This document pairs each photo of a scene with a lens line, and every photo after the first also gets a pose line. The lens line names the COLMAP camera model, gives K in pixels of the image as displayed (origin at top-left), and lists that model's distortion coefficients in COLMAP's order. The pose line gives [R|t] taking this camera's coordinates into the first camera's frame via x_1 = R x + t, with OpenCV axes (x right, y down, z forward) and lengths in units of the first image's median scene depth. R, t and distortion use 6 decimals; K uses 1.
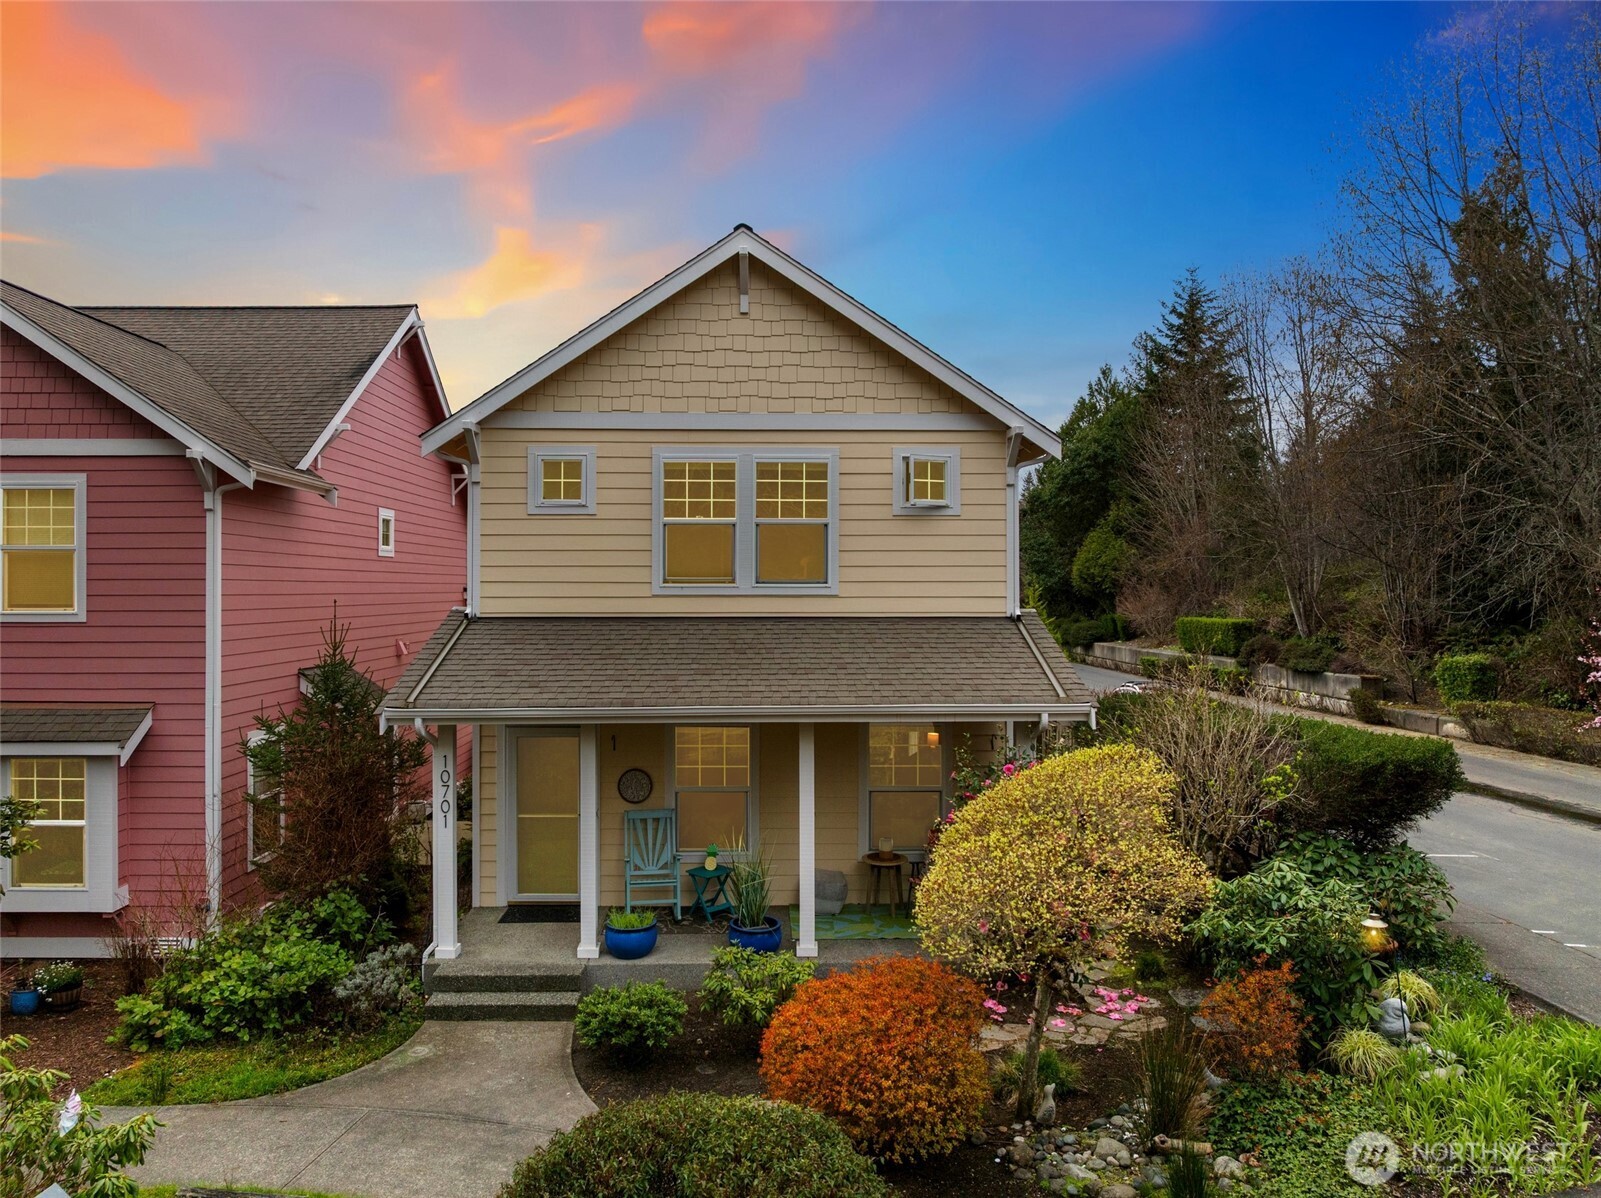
lens RADIAL K [[1136.7, 0, 801.1], [0, 1136.7, 591.7], [0, 0, 1]] dist [-0.045840, 0.008415]
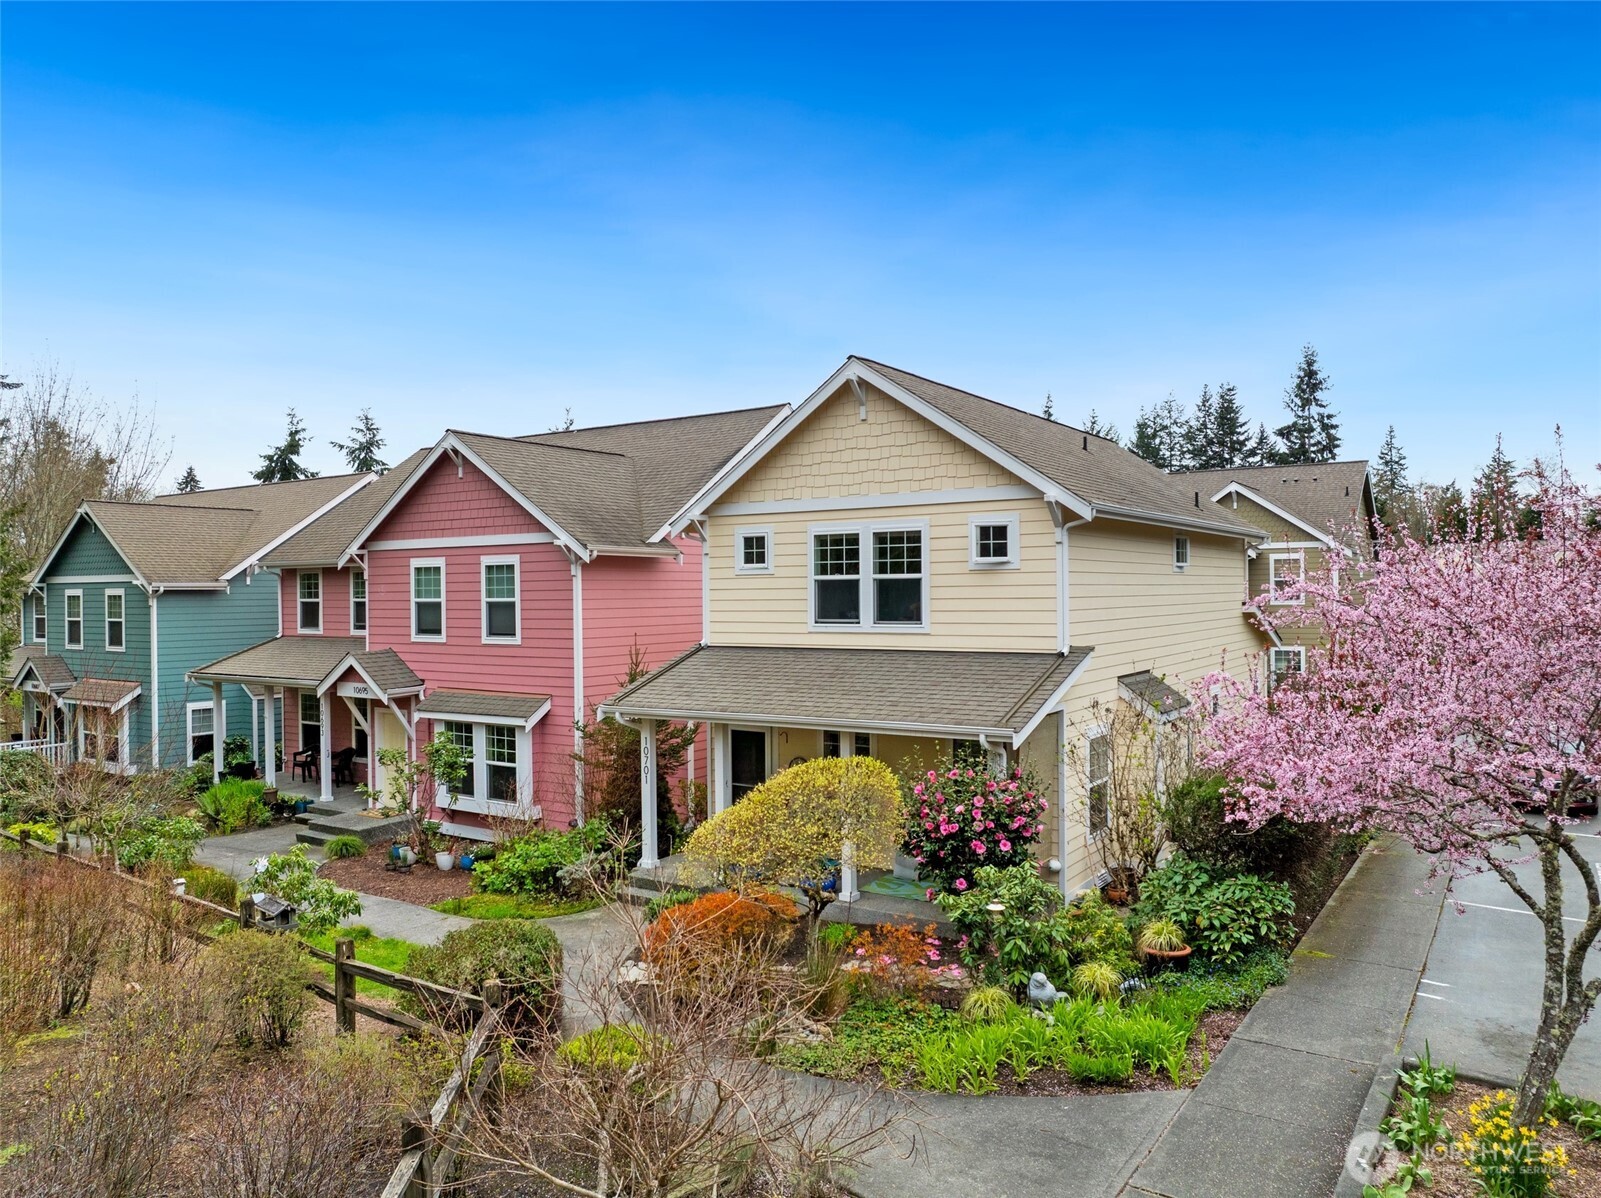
lens RADIAL K [[1136.7, 0, 799.7], [0, 1136.7, 600.6], [0, 0, 1]] dist [-0.045840, 0.008415]
pose [[0.813417, -0.003499, -0.581671, 0.658774], [0.008711, 0.999943, 0.006167, -0.043709], [0.581616, -0.010084, 0.813401, -0.122470]]
